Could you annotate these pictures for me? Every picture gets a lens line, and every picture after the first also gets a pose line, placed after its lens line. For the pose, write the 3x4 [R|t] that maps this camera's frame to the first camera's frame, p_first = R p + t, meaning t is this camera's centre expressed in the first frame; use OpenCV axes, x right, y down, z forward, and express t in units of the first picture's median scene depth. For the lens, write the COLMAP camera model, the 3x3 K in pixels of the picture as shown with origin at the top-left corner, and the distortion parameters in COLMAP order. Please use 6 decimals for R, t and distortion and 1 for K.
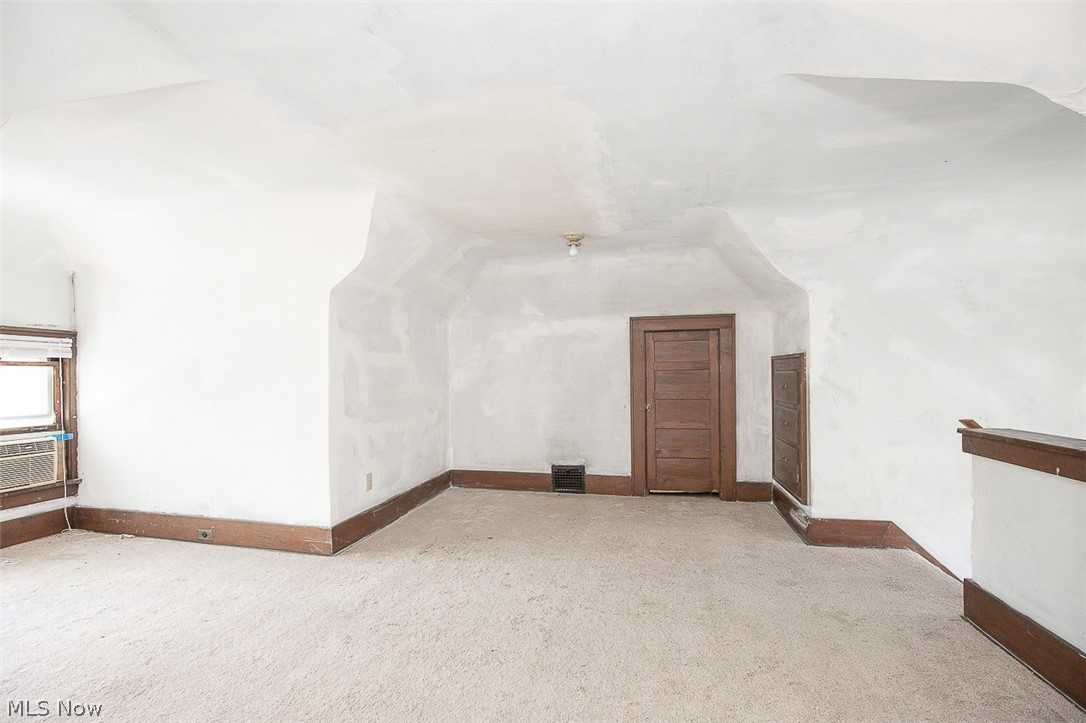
lens RADIAL K [[501.0, 0, 542.1], [0, 501.0, 370.3], [0, 0, 1]] dist [-0.013827, 0.000157]
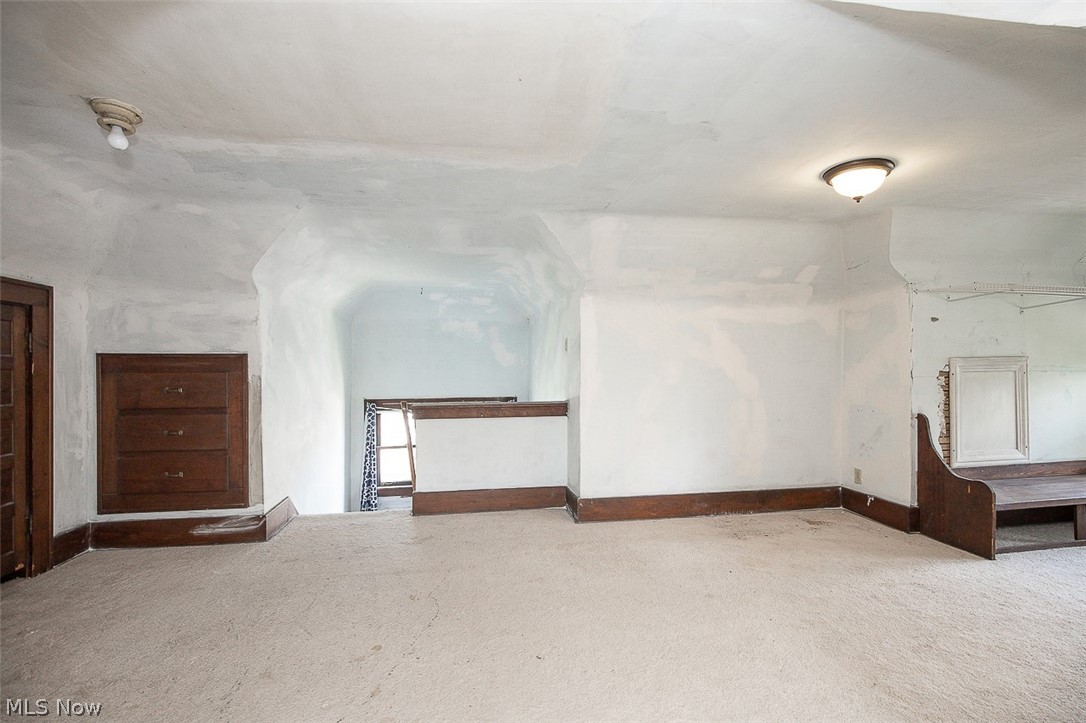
lens RADIAL K [[501.0, 0, 541.8], [0, 501.0, 363.1], [0, 0, 1]] dist [-0.013827, 0.000157]
pose [[-0.397361, 0.021006, 0.917422, -0.503201], [0.002111, 0.999756, -0.021977, 0.005144], [-0.917660, -0.006796, -0.397308, 0.693479]]
